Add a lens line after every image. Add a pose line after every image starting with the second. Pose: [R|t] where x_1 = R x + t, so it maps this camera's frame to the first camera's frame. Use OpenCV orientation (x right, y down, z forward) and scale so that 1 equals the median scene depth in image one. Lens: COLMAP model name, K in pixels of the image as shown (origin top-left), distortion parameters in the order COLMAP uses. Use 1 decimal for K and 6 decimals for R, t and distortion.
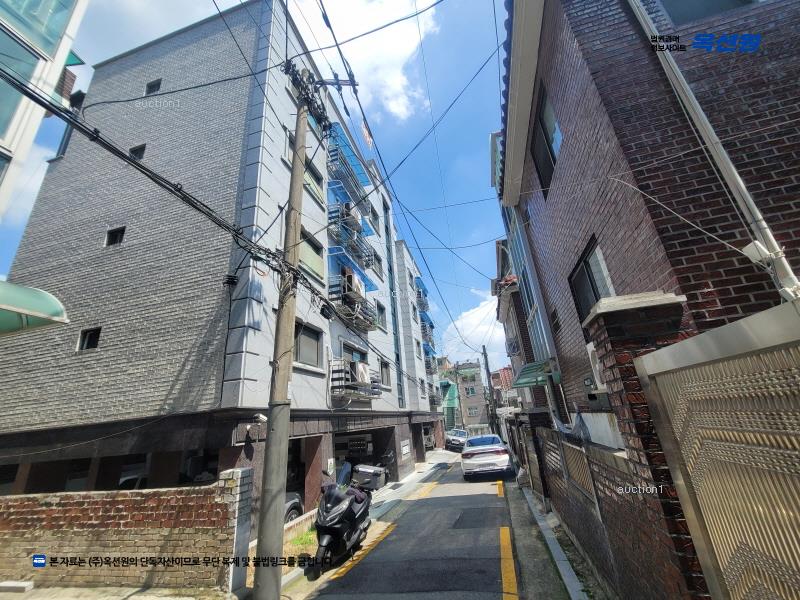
lens RADIAL K [[350.4, 0, 396.0], [0, 350.4, 301.9], [0, 0, 1]] dist [-0.004628, -0.000404]
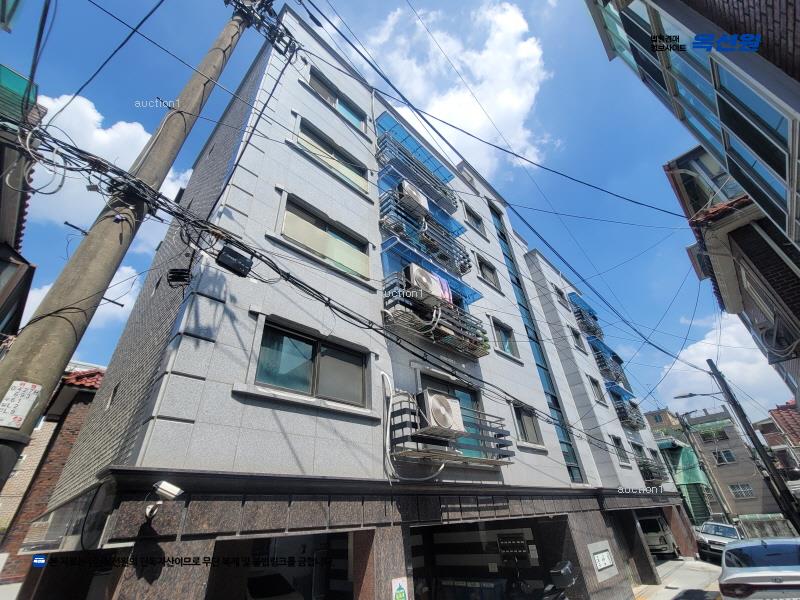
lens RADIAL K [[350.4, 0, 396.0], [0, 350.4, 301.9], [0, 0, 1]] dist [-0.004628, -0.000404]
pose [[0.866770, -0.243200, -0.435390, 0.086860], [0.150336, 0.959842, -0.236860, 0.098630], [0.475510, 0.139848, 0.868523, 0.279671]]
